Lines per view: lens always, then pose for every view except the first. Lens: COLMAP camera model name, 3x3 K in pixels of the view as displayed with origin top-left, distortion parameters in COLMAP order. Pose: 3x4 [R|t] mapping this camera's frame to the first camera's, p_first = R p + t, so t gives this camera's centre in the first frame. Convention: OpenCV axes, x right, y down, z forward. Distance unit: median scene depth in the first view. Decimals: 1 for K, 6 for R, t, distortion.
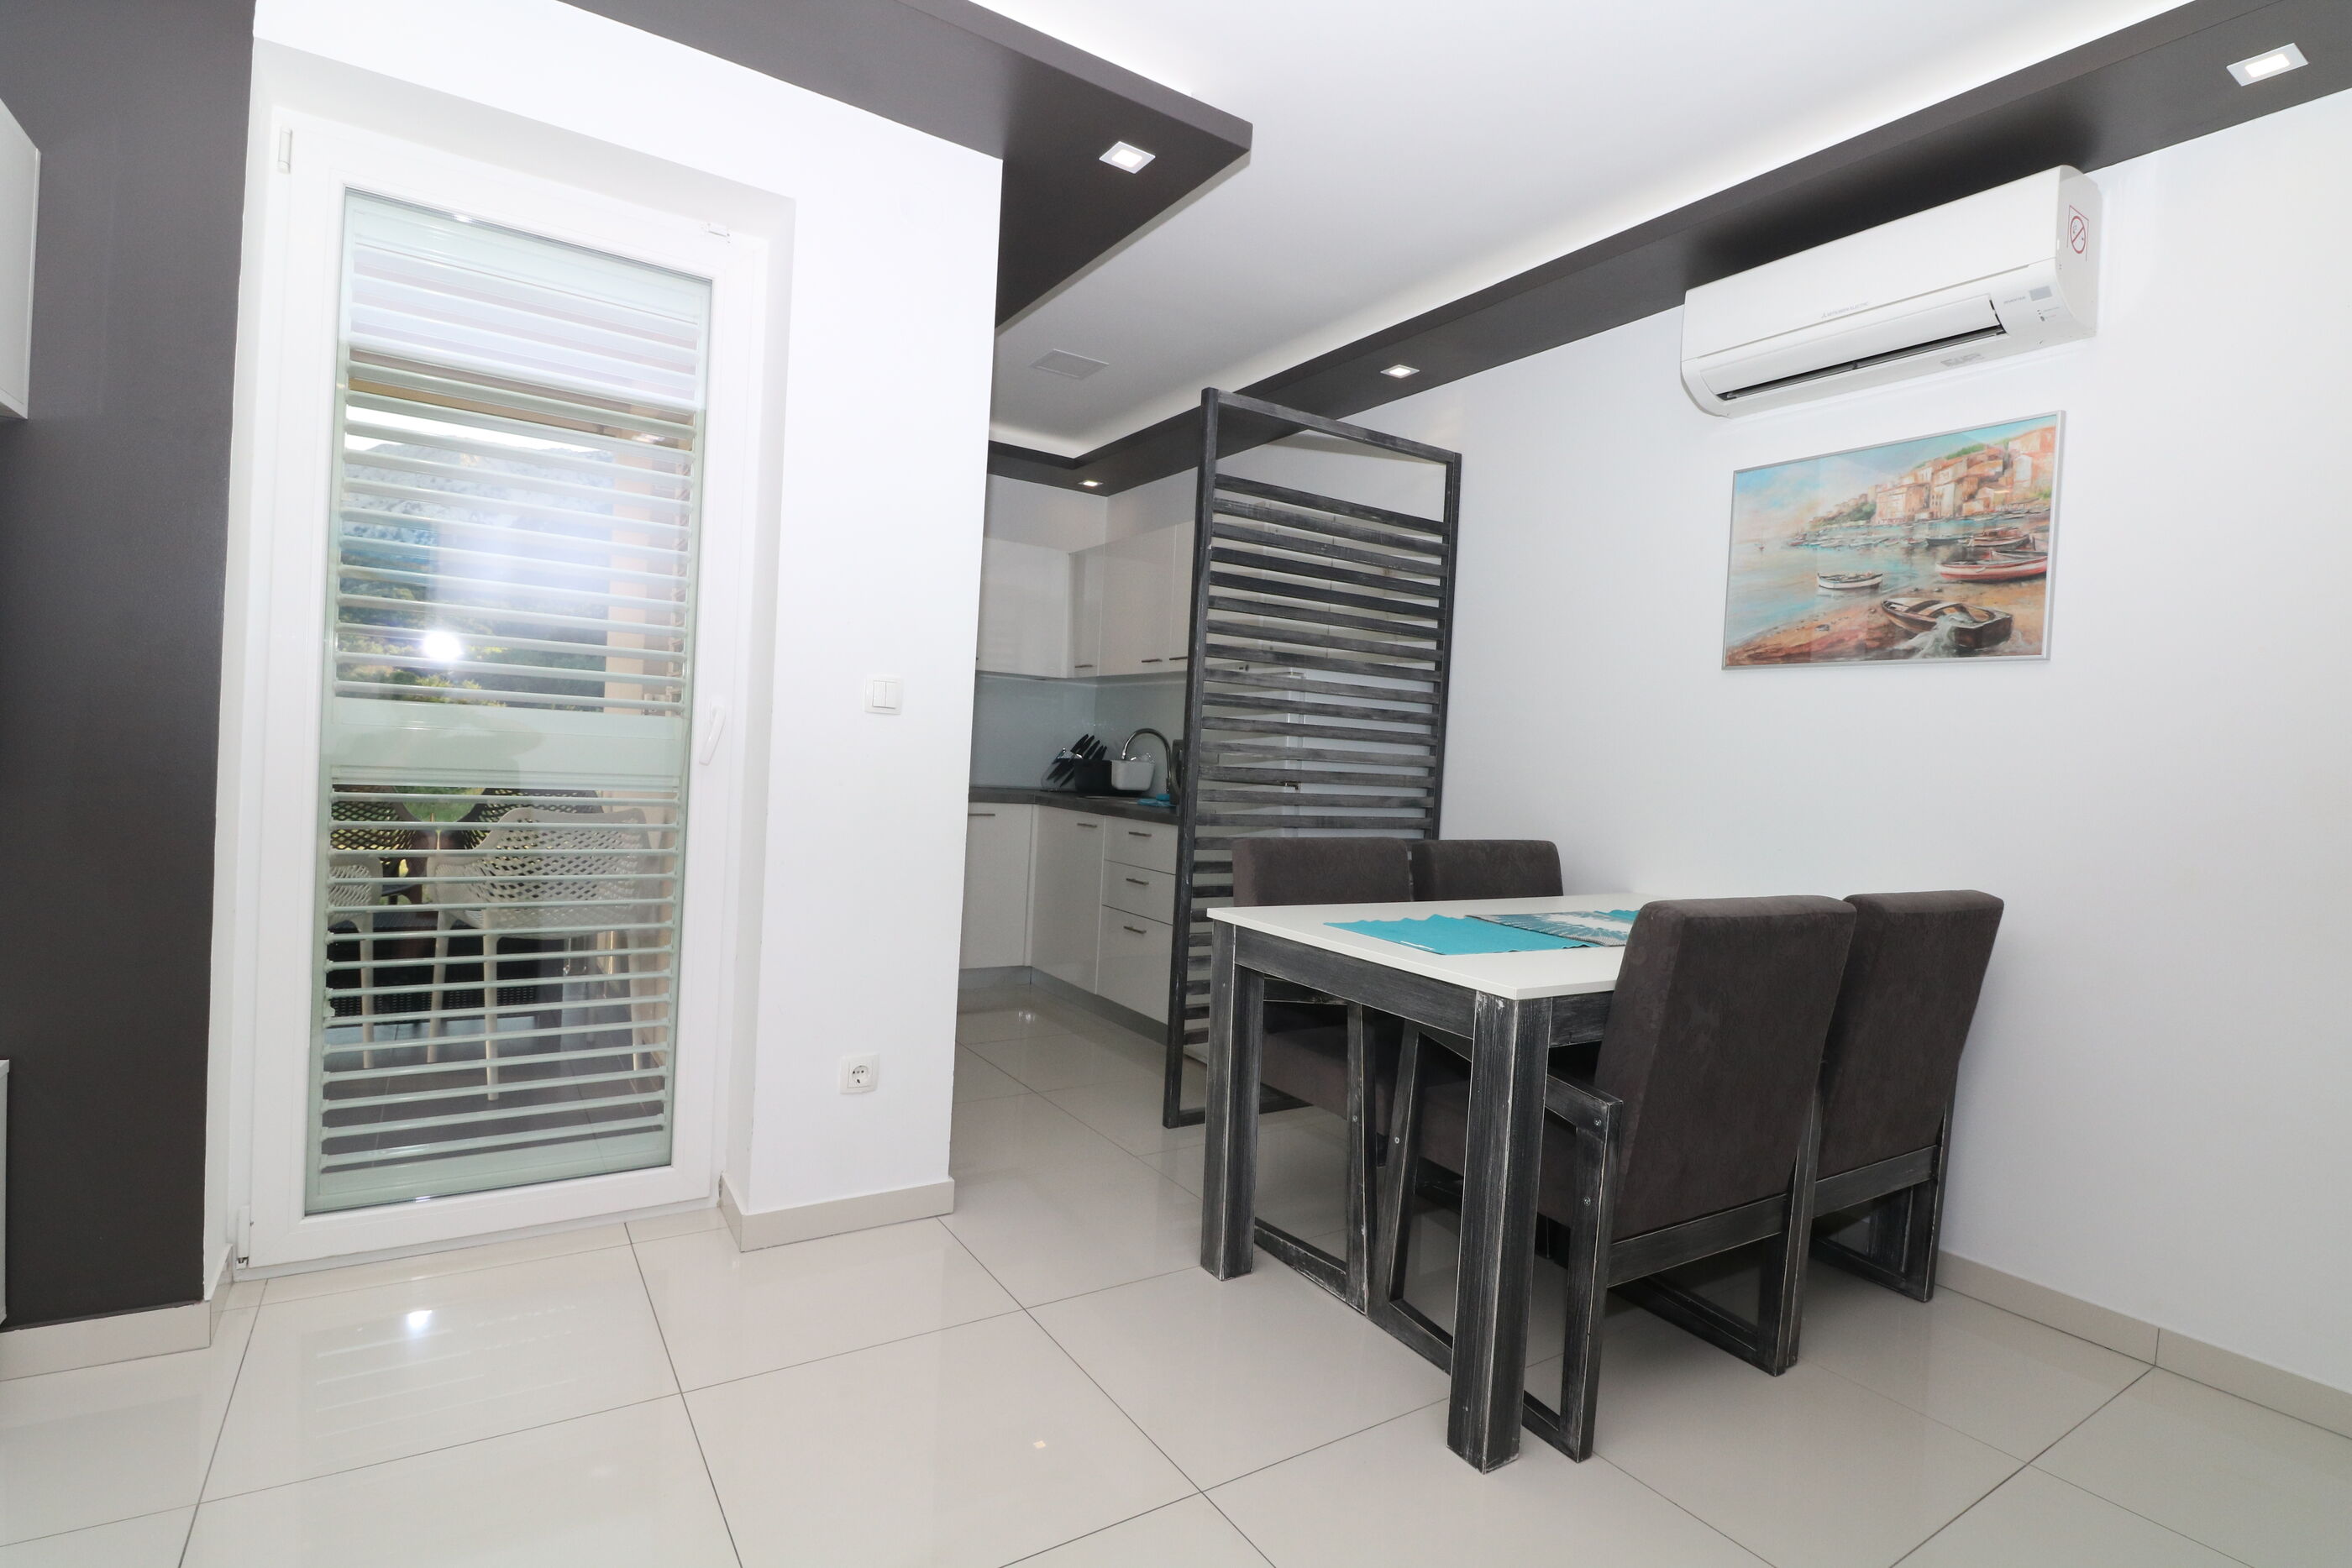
lens RADIAL K [[1126.9, 0, 1177.9], [0, 1126.9, 783.2], [0, 0, 1]] dist [-0.005222, -0.003026]
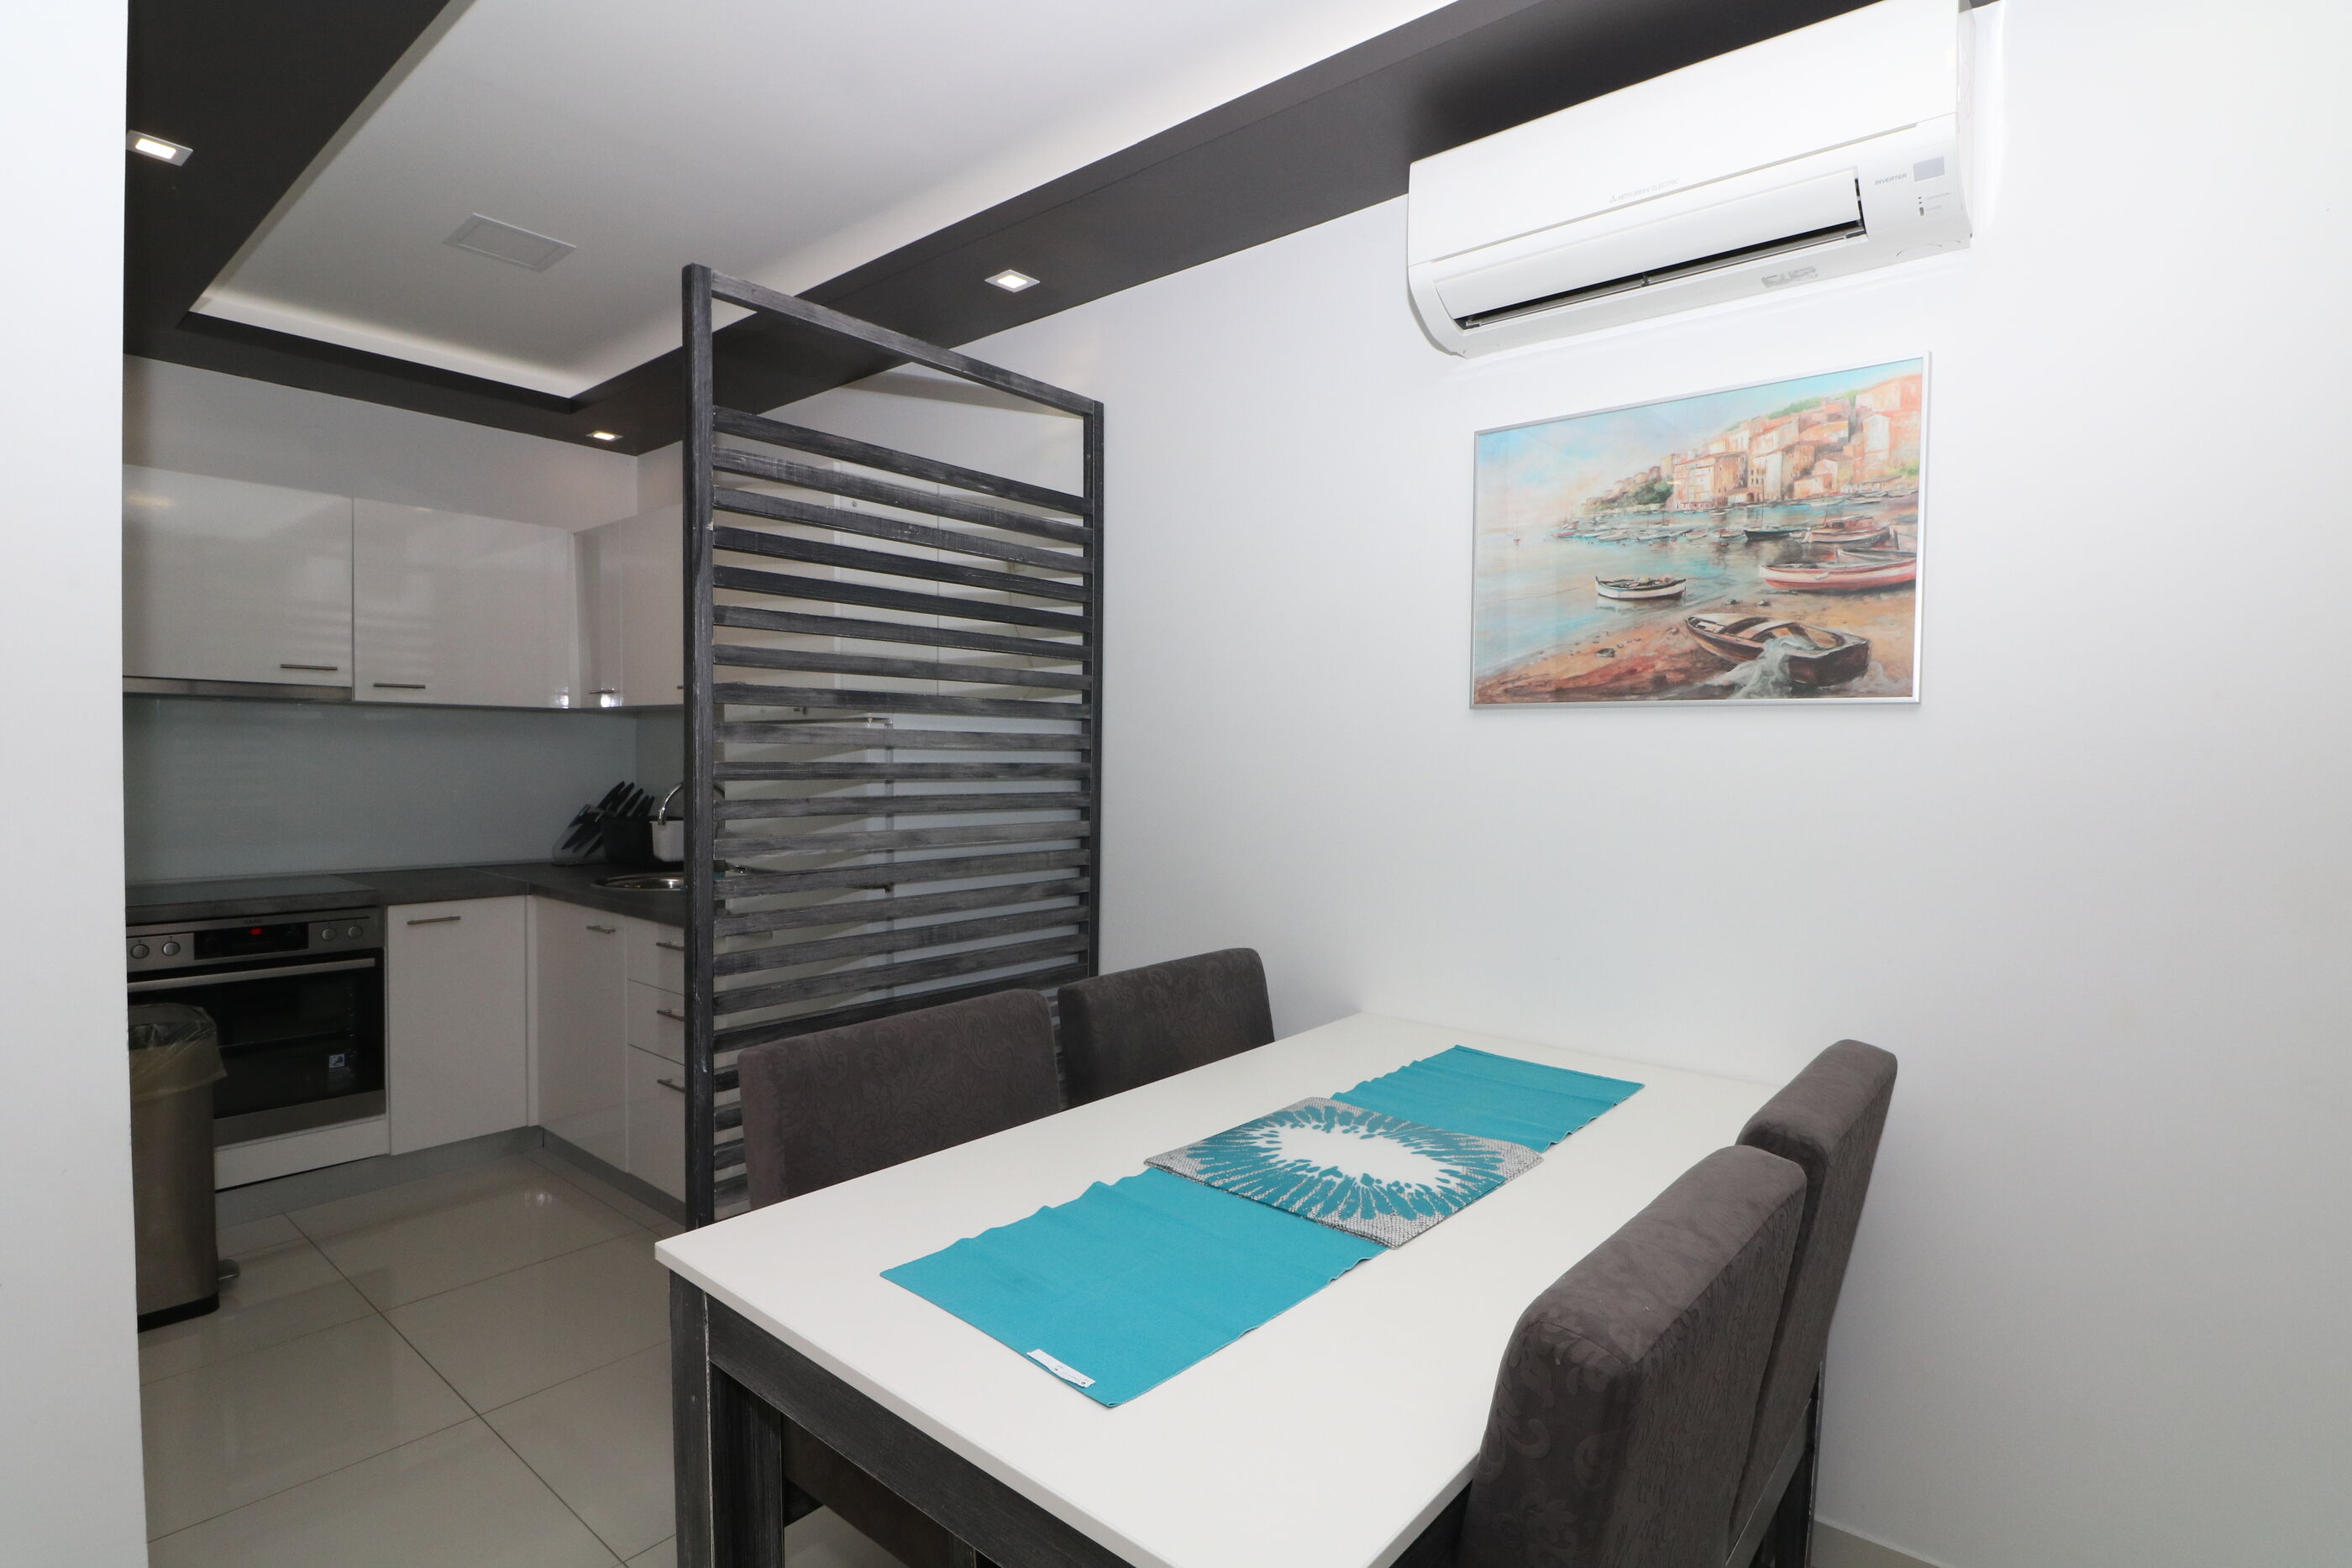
lens RADIAL K [[1126.9, 0, 1184.8], [0, 1126.9, 784.3], [0, 0, 1]] dist [-0.005222, -0.003026]
pose [[0.953034, -0.051806, 0.298399, 0.084088], [0.047128, 0.998627, 0.022859, -0.071396], [-0.299173, -0.007723, 0.954168, 0.336297]]
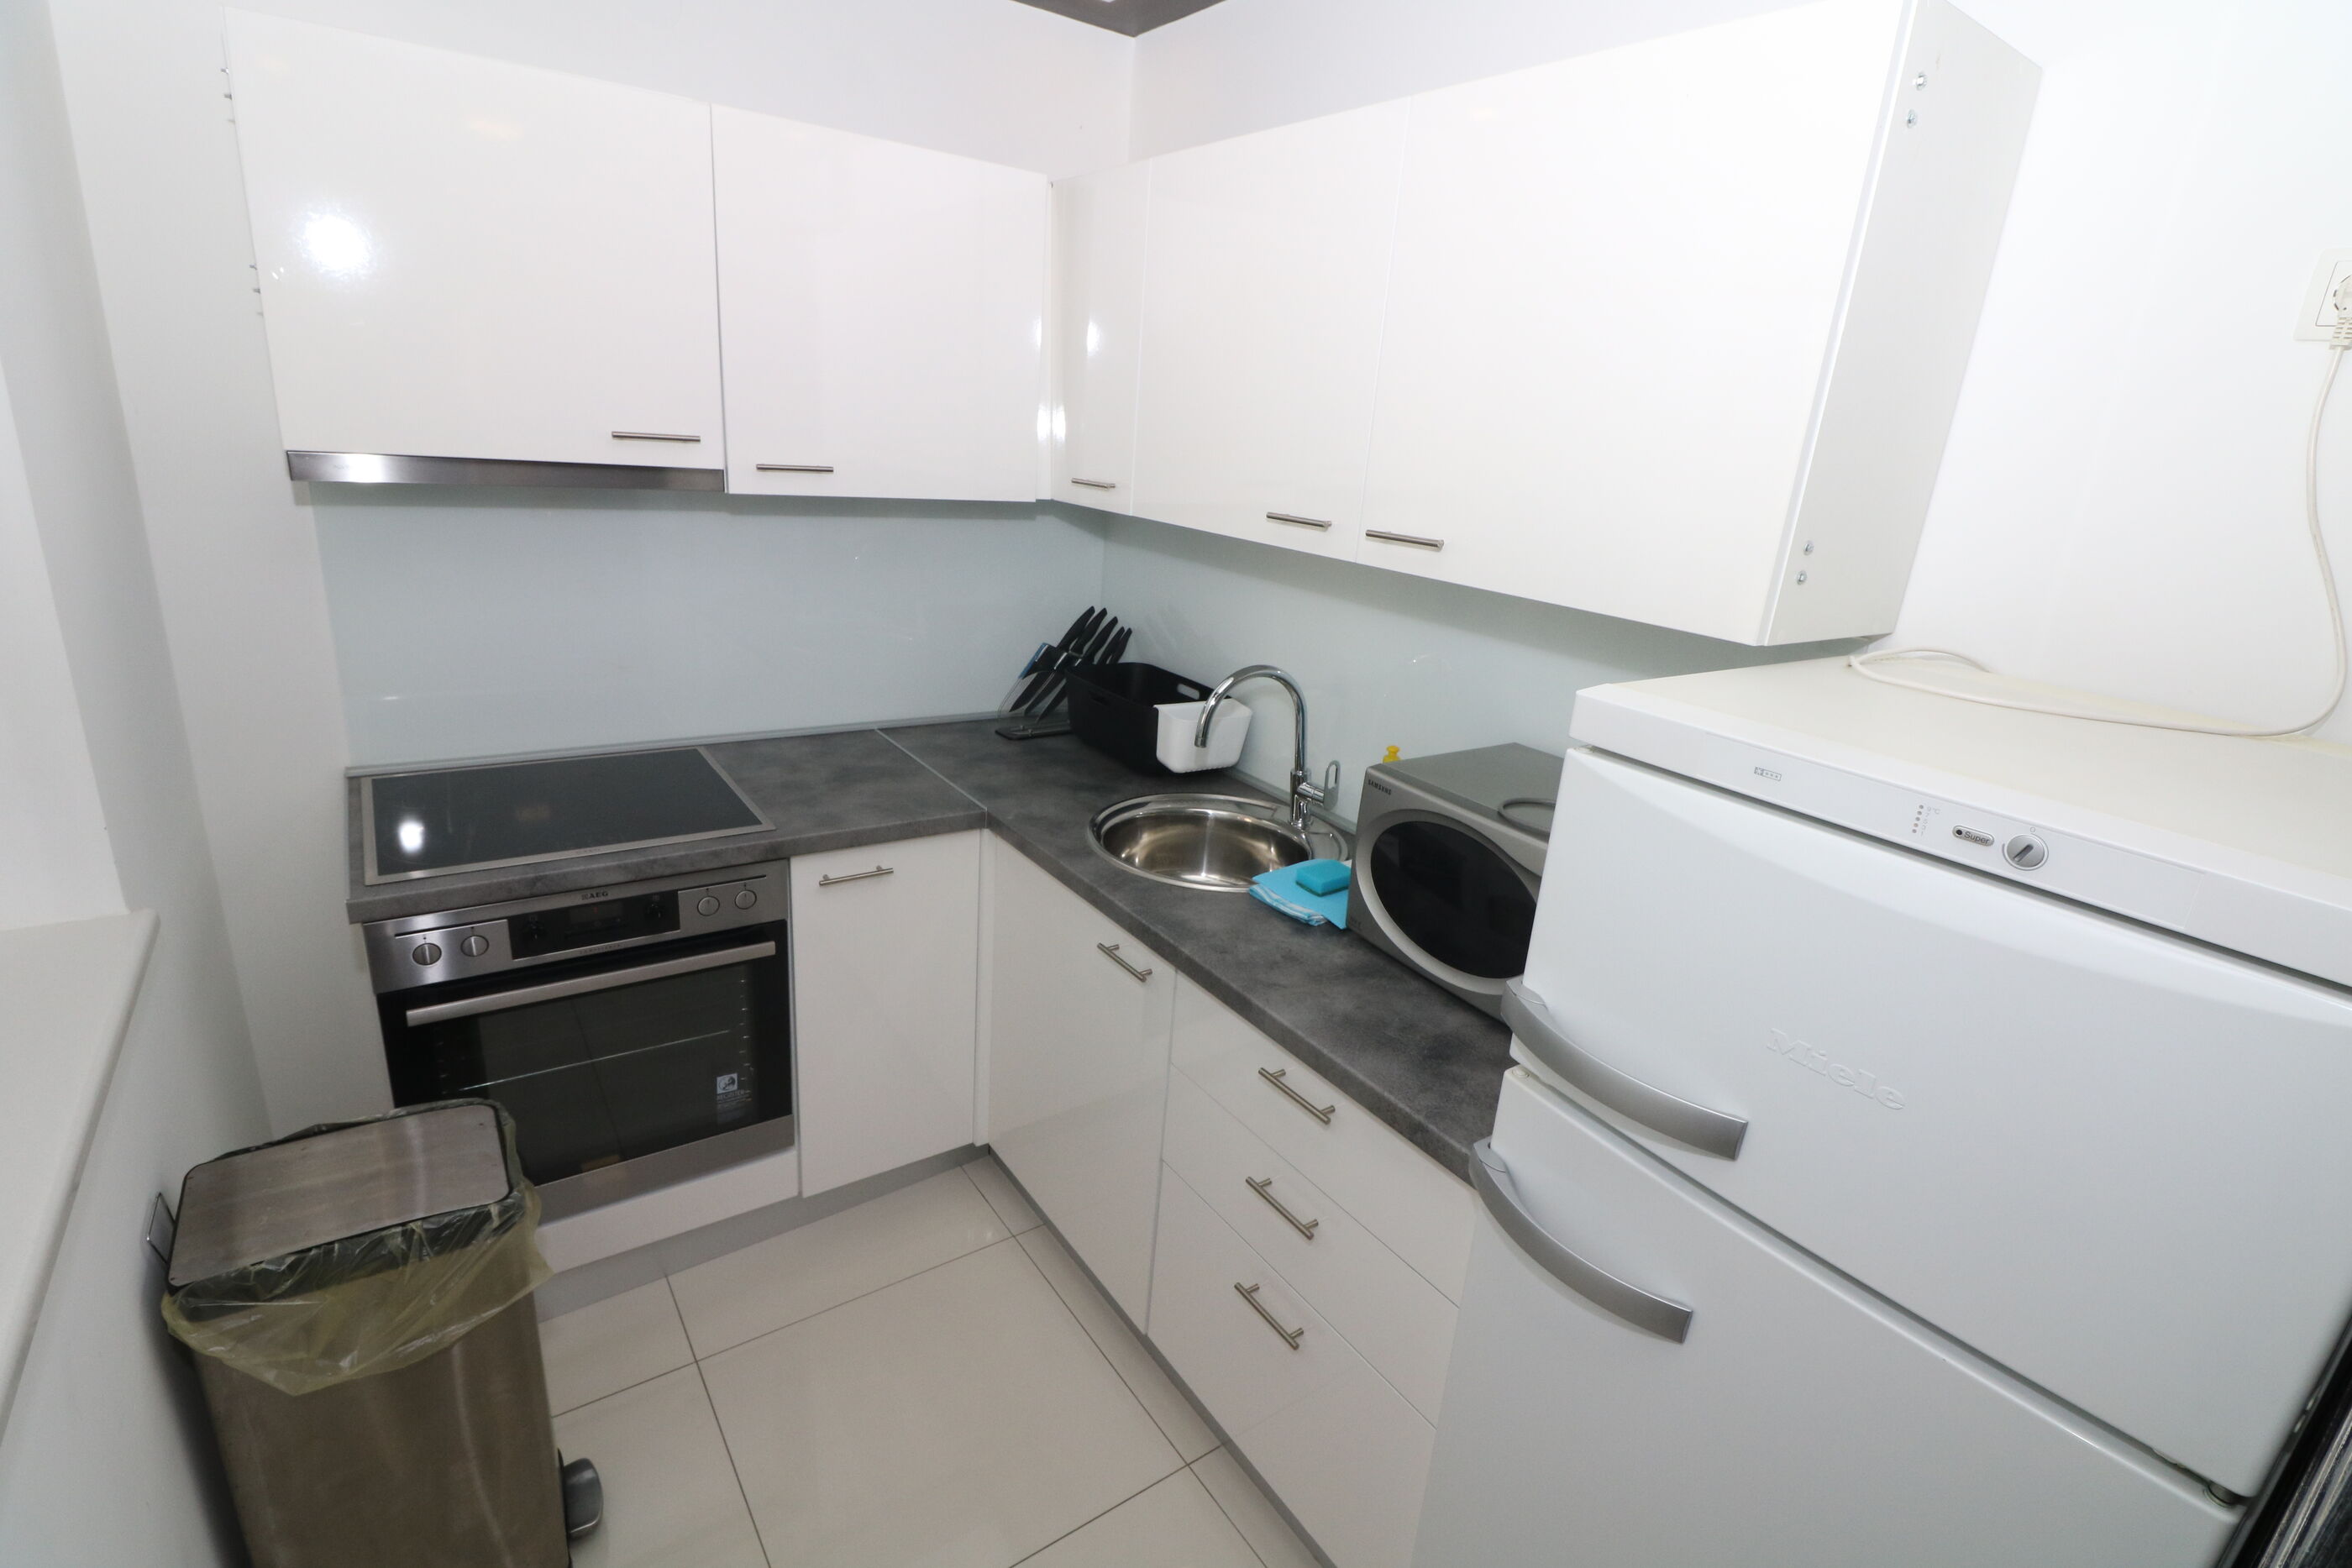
lens RADIAL K [[1126.9, 0, 1198.4], [0, 1126.9, 785.8], [0, 0, 1]] dist [-0.005222, -0.003026]
pose [[0.998159, 0.007762, 0.060158, -0.110230], [-0.024808, 0.957277, 0.288105, -0.187860], [-0.055351, -0.289067, 0.955707, 0.900872]]
